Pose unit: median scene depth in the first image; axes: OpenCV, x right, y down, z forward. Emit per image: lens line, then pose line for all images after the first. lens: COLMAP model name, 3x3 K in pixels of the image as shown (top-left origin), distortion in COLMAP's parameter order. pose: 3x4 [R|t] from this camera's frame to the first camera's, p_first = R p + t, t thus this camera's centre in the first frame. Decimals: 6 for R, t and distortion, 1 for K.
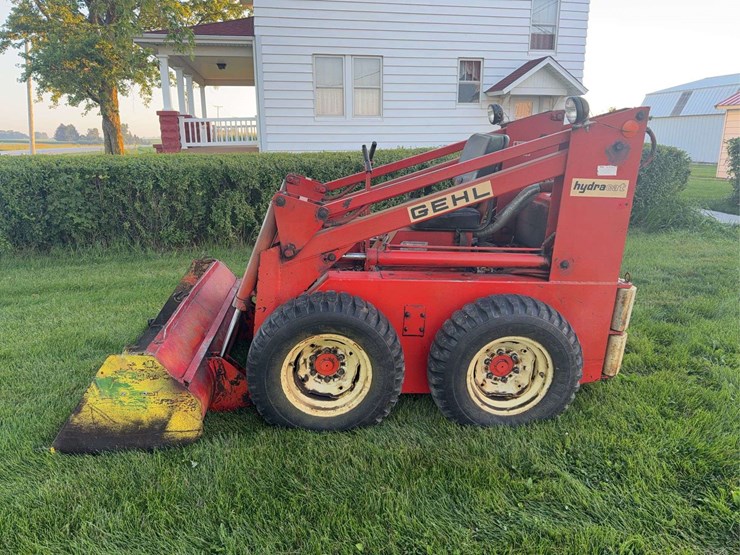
lens RADIAL K [[529.8, 0, 375.1], [0, 529.8, 280.8], [0, 0, 1]] dist [0.024675, -0.030296]
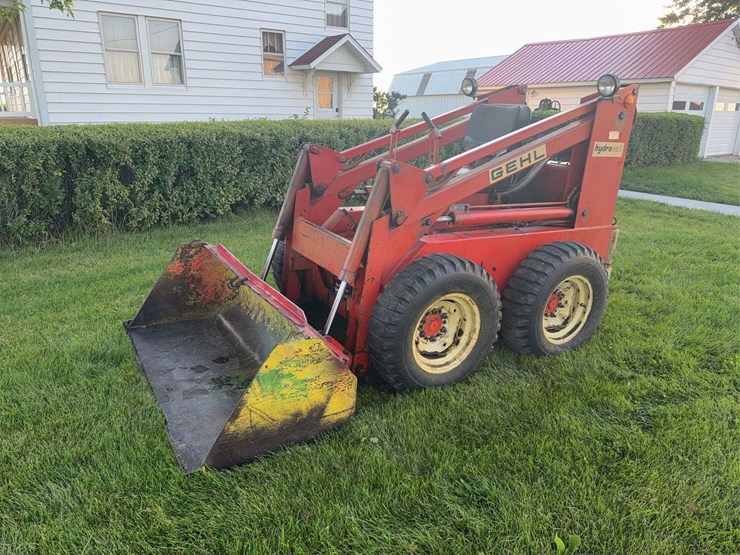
lens RADIAL K [[529.8, 0, 365.4], [0, 529.8, 278.8], [0, 0, 1]] dist [0.024675, -0.030296]
pose [[0.898743, -0.119480, 0.421883, -0.639606], [0.102813, 0.992758, 0.062133, -0.009825], [-0.426252, -0.012466, 0.904519, 0.114088]]
